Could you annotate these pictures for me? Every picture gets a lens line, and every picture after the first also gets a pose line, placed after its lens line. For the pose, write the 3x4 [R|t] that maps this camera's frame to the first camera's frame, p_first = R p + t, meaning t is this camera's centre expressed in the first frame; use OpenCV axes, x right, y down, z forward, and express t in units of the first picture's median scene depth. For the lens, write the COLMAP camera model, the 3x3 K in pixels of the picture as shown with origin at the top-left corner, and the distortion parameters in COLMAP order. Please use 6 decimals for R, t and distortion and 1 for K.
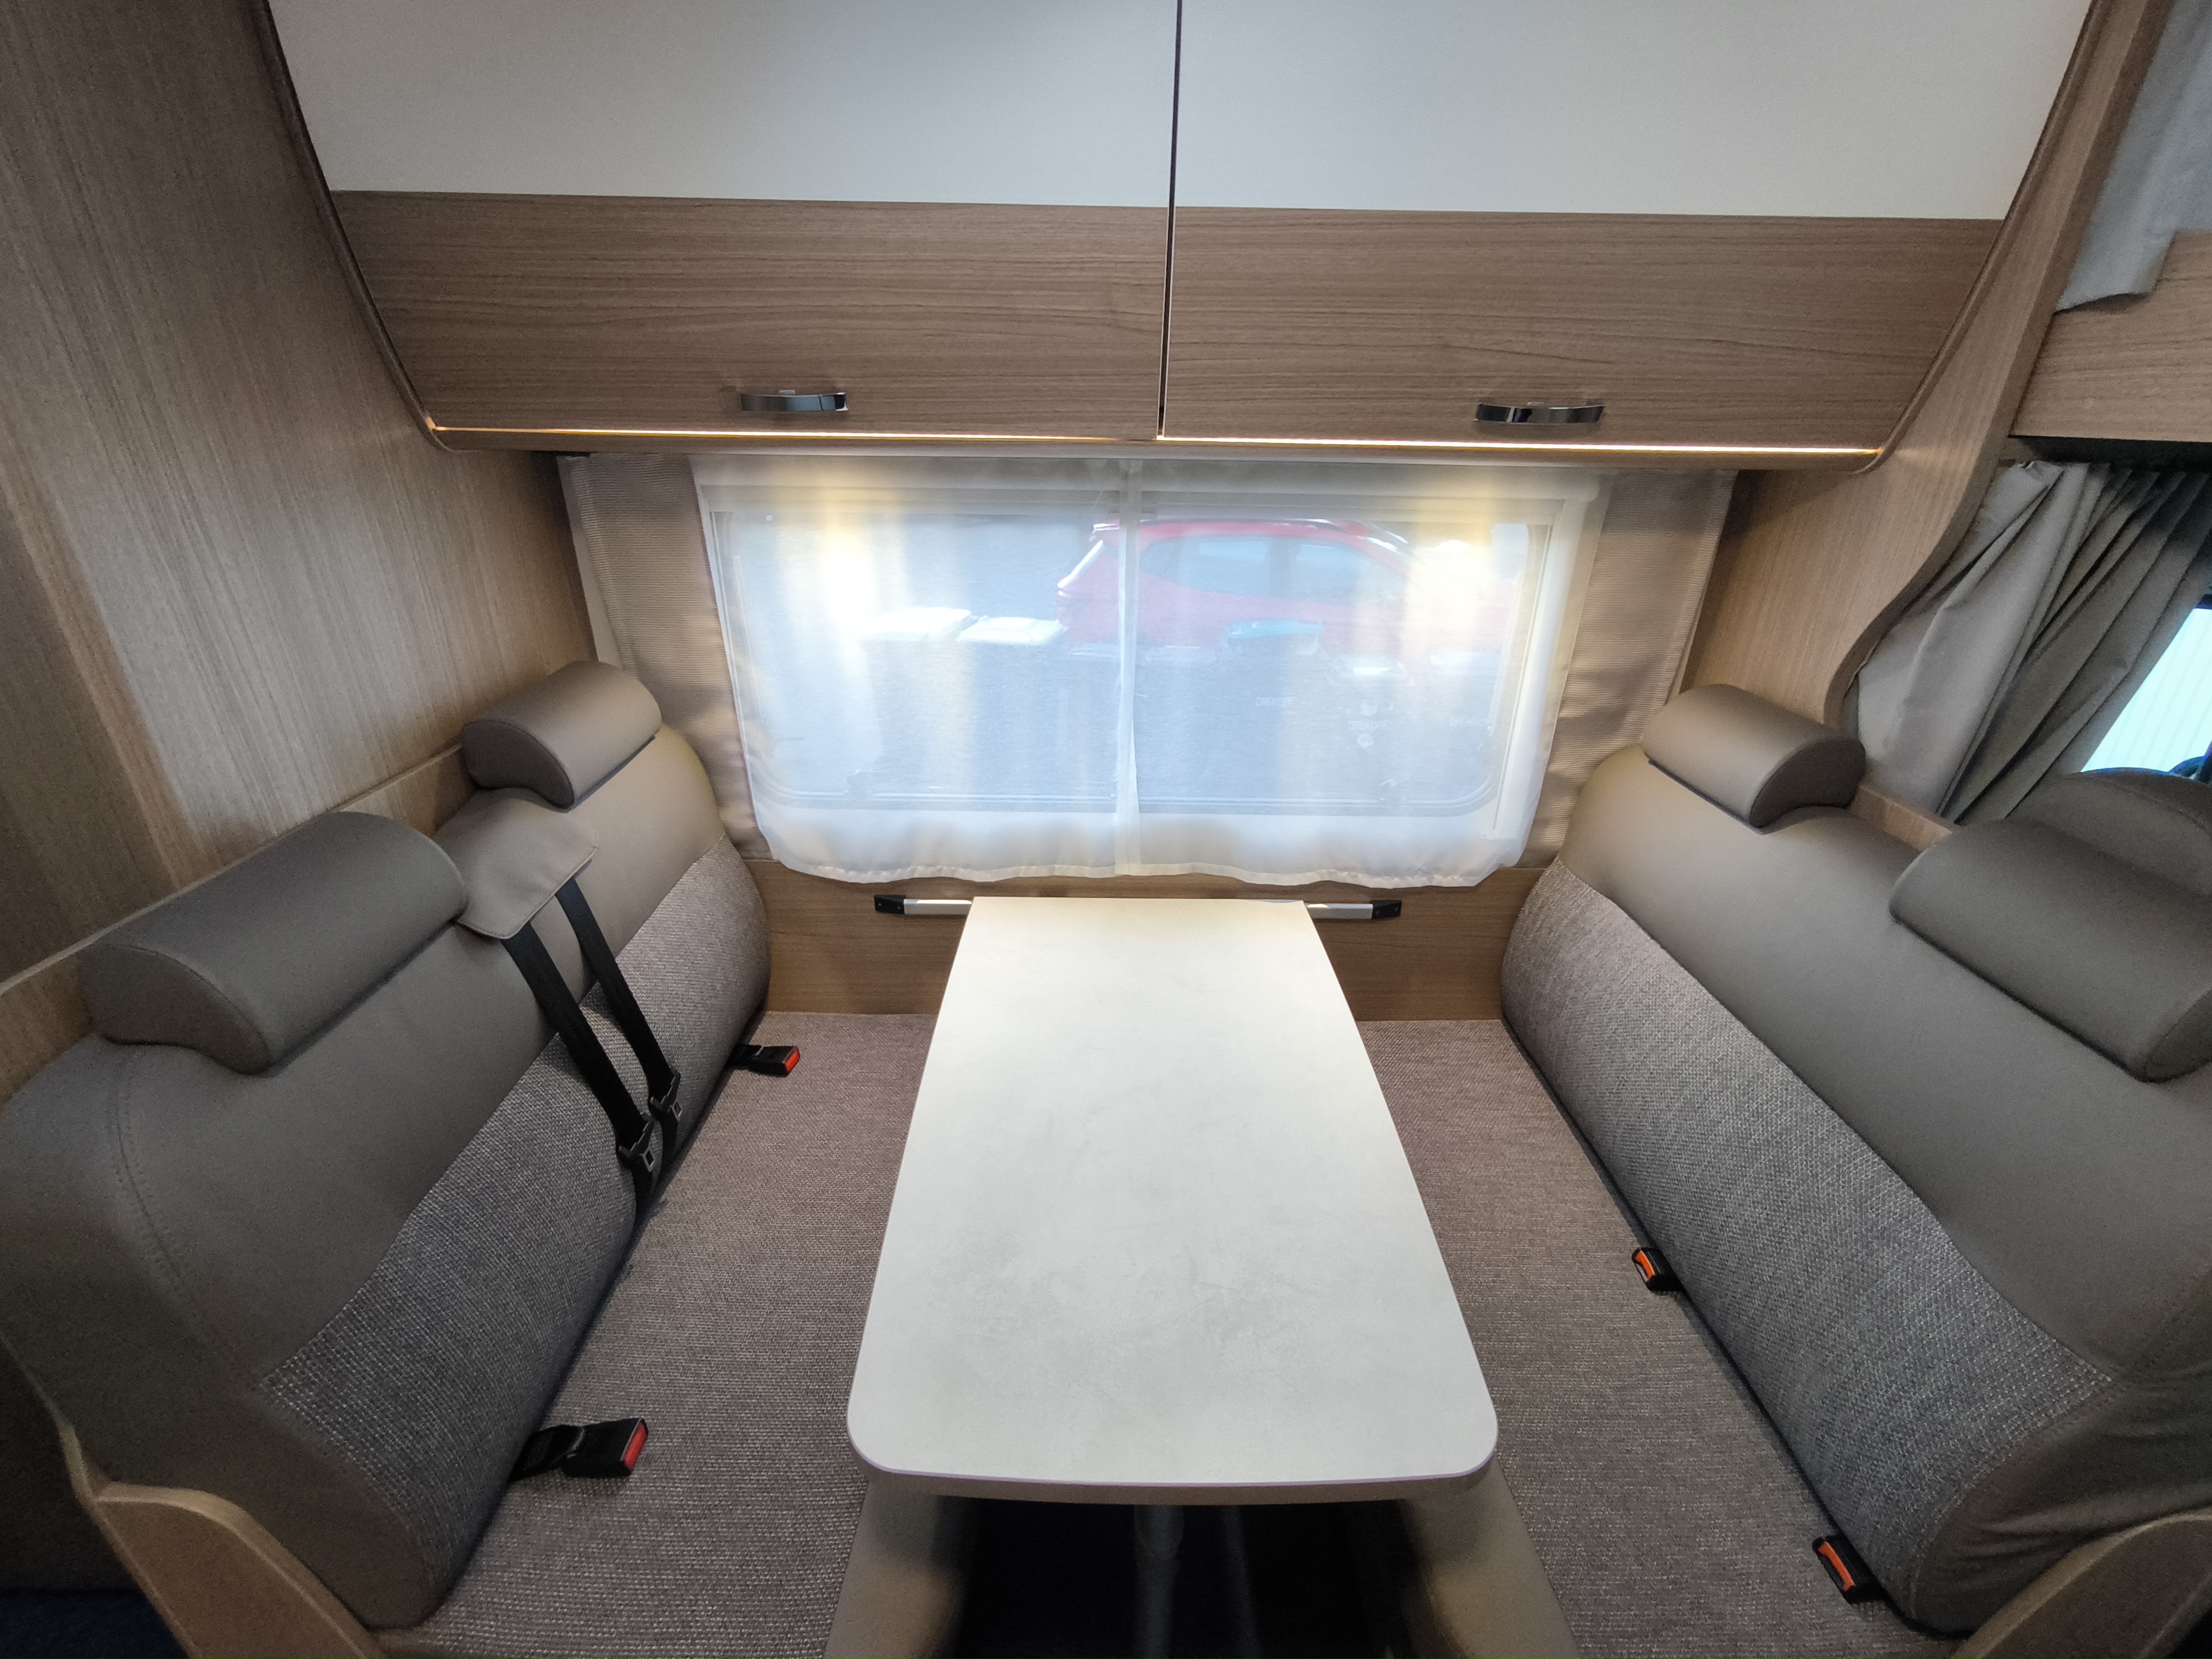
lens RADIAL K [[940.7, 0, 1104.3], [0, 940.7, 822.6], [0, 0, 1]] dist [-0.002231, -0.000120]
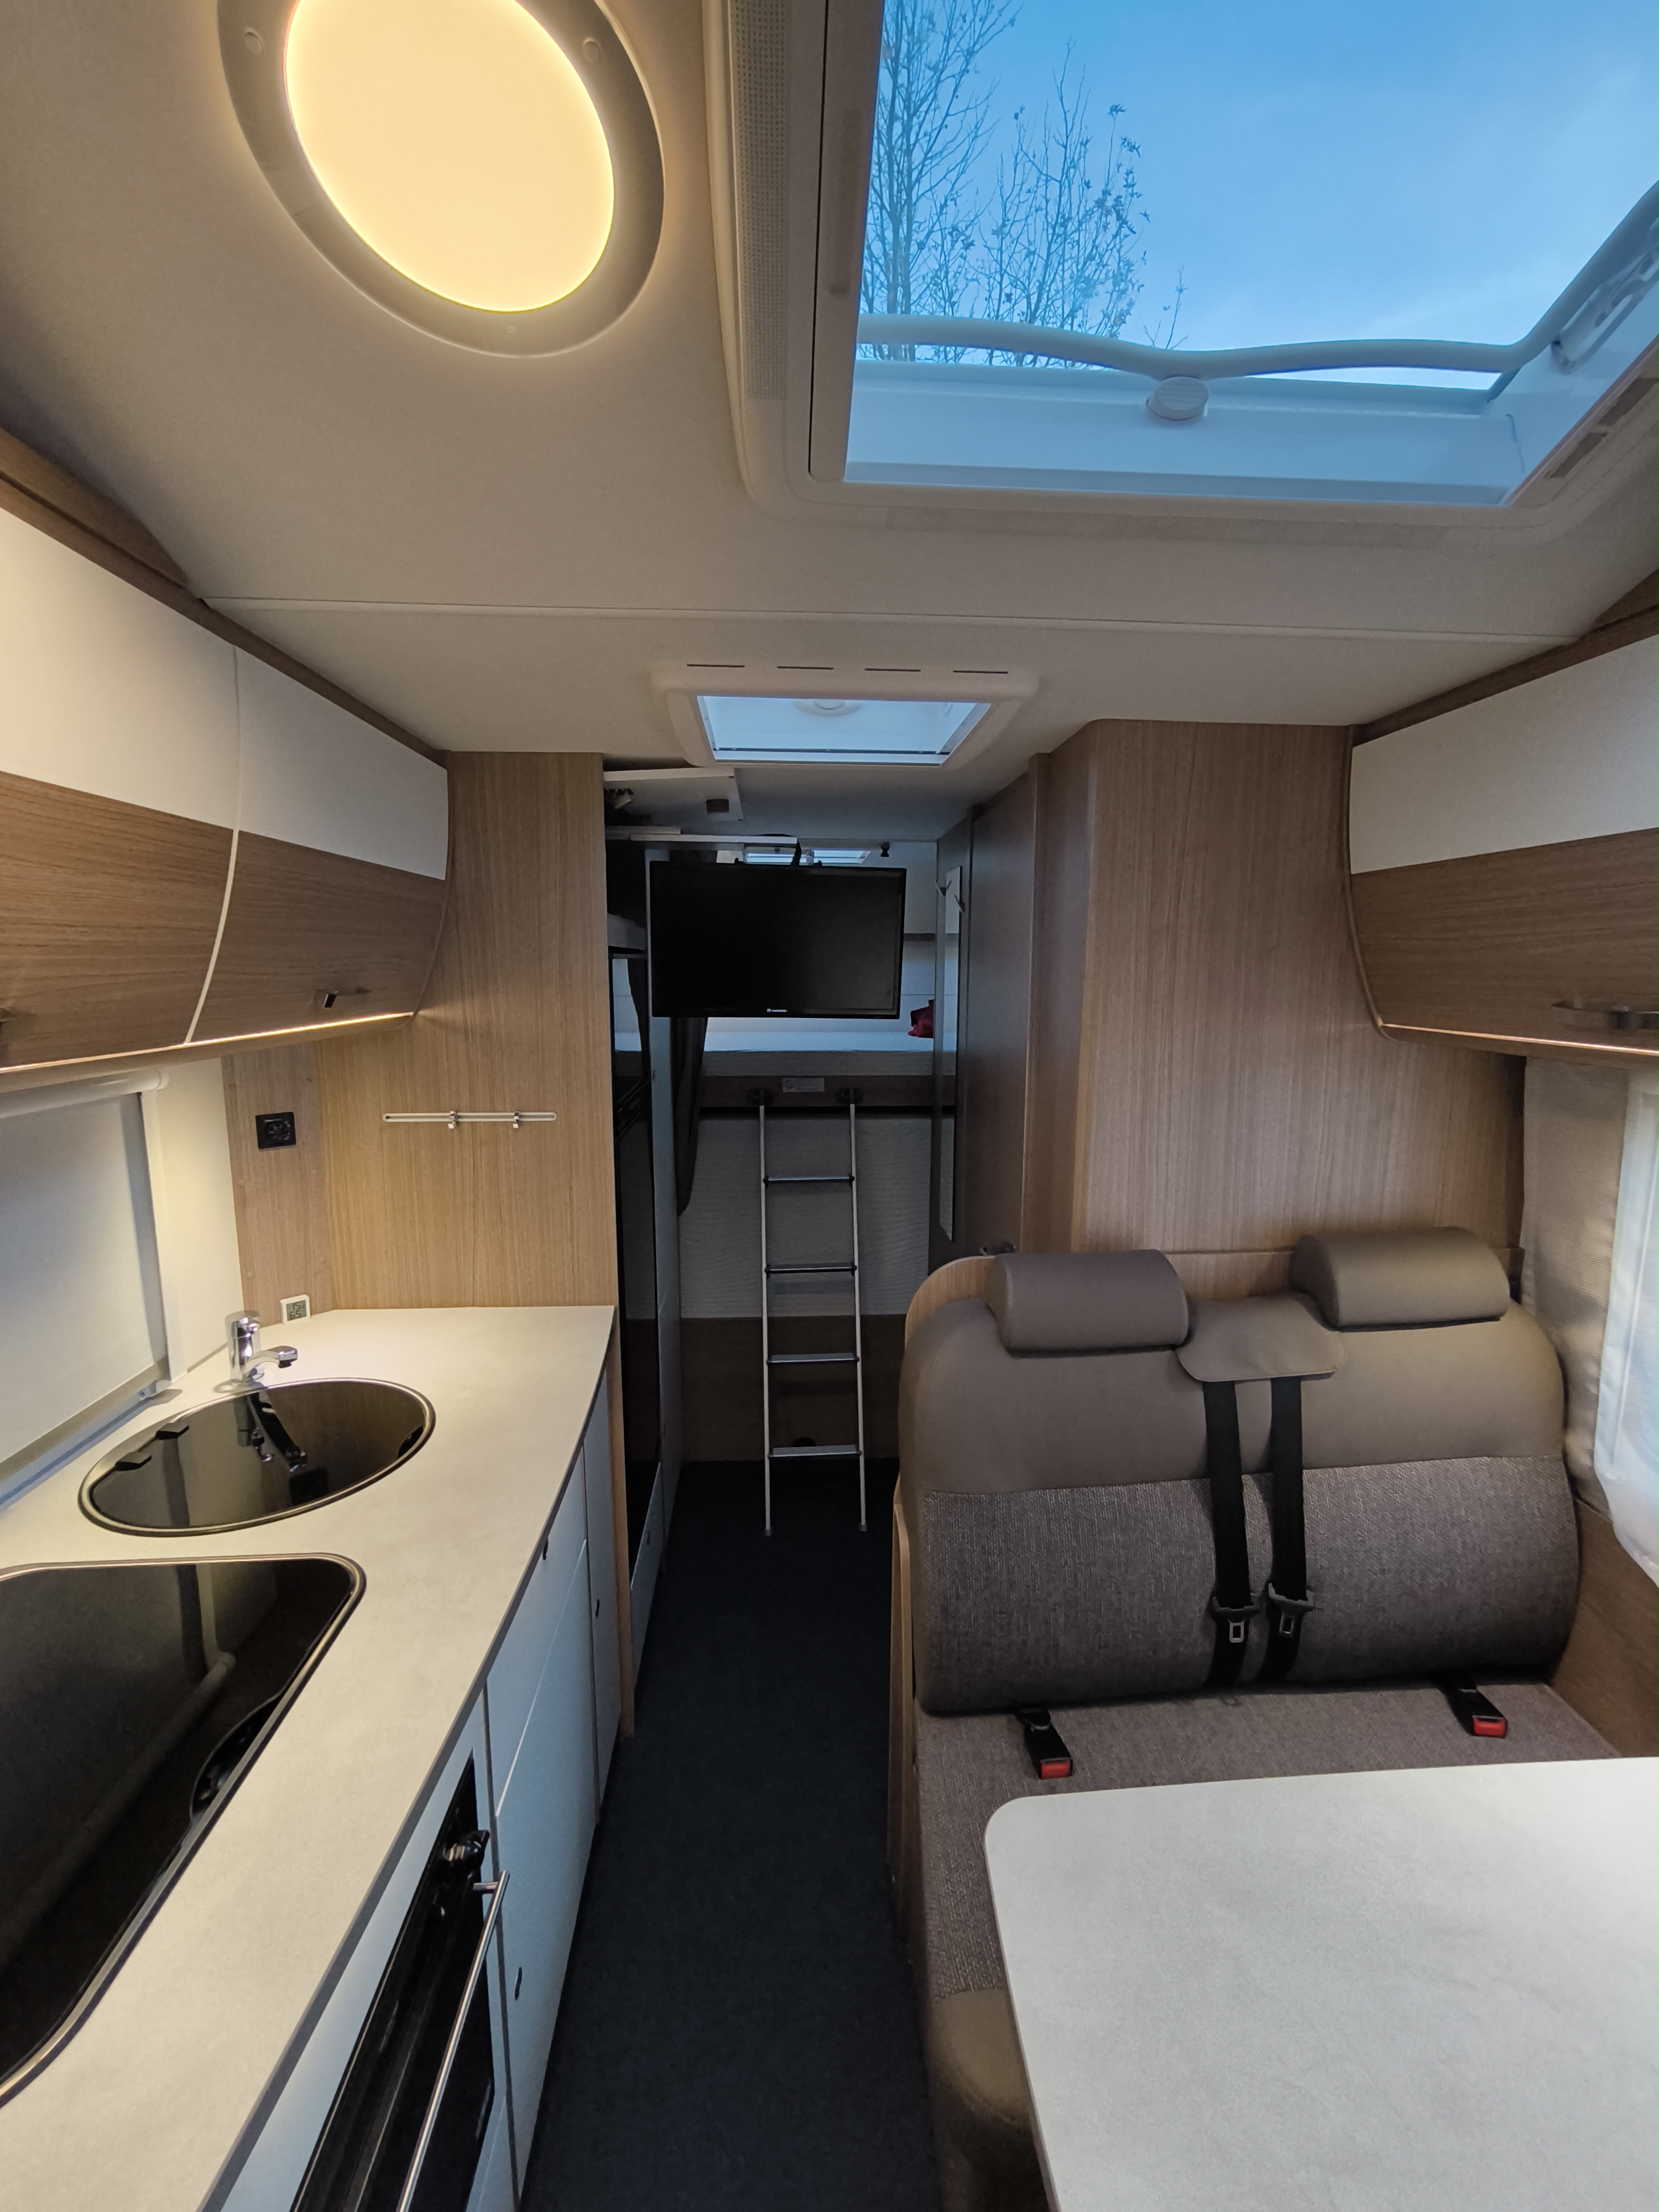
lens RADIAL K [[952.7, 0, 833.0], [0, 952.7, 1108.4], [0, 0, 1]] dist [-0.029691, 0.021597]
pose [[0.058548, 0.136199, -0.988950, 0.466758], [-0.411013, 0.906078, 0.100453, -0.112856], [0.909747, 0.400590, 0.109029, 0.178758]]
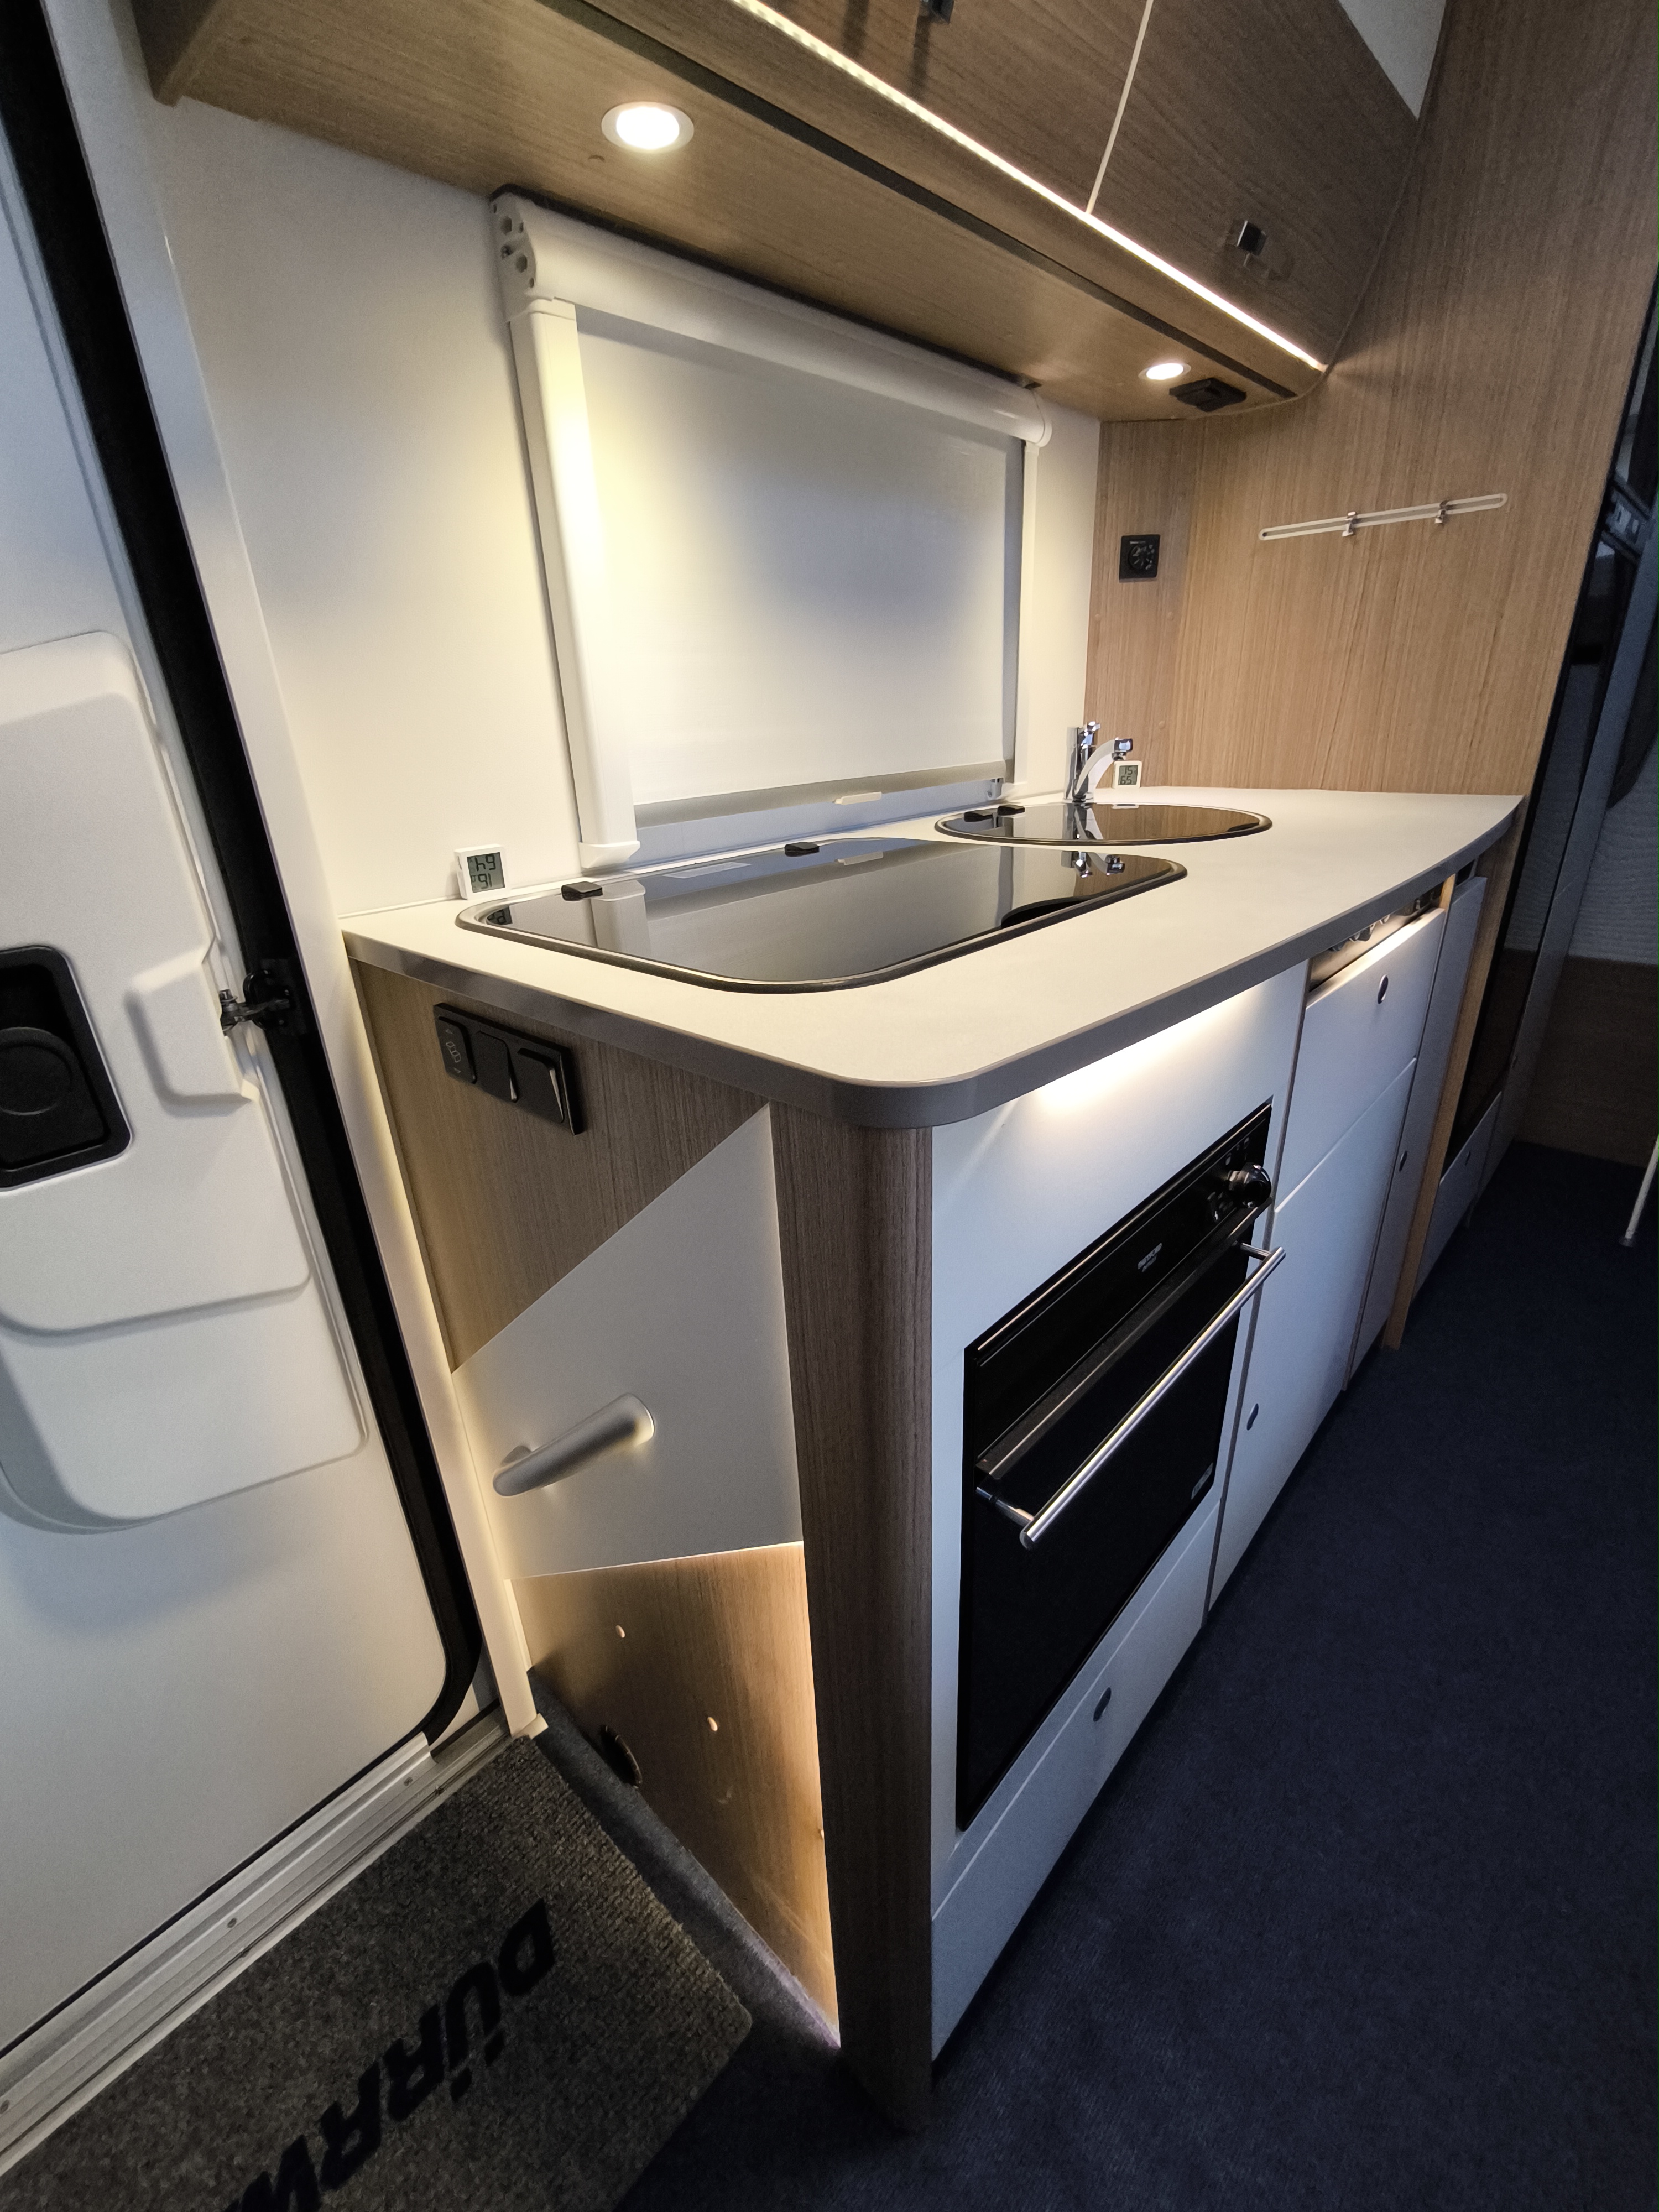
lens RADIAL K [[940.7, 0, 829.5], [0, 940.7, 1106.0], [0, 0, 1]] dist [-0.002231, -0.000120]
pose [[-0.679716, 0.295562, -0.671289, 0.388083], [-0.274641, 0.746078, 0.606580, 0.247311], [0.680116, 0.596666, -0.425948, 0.271379]]
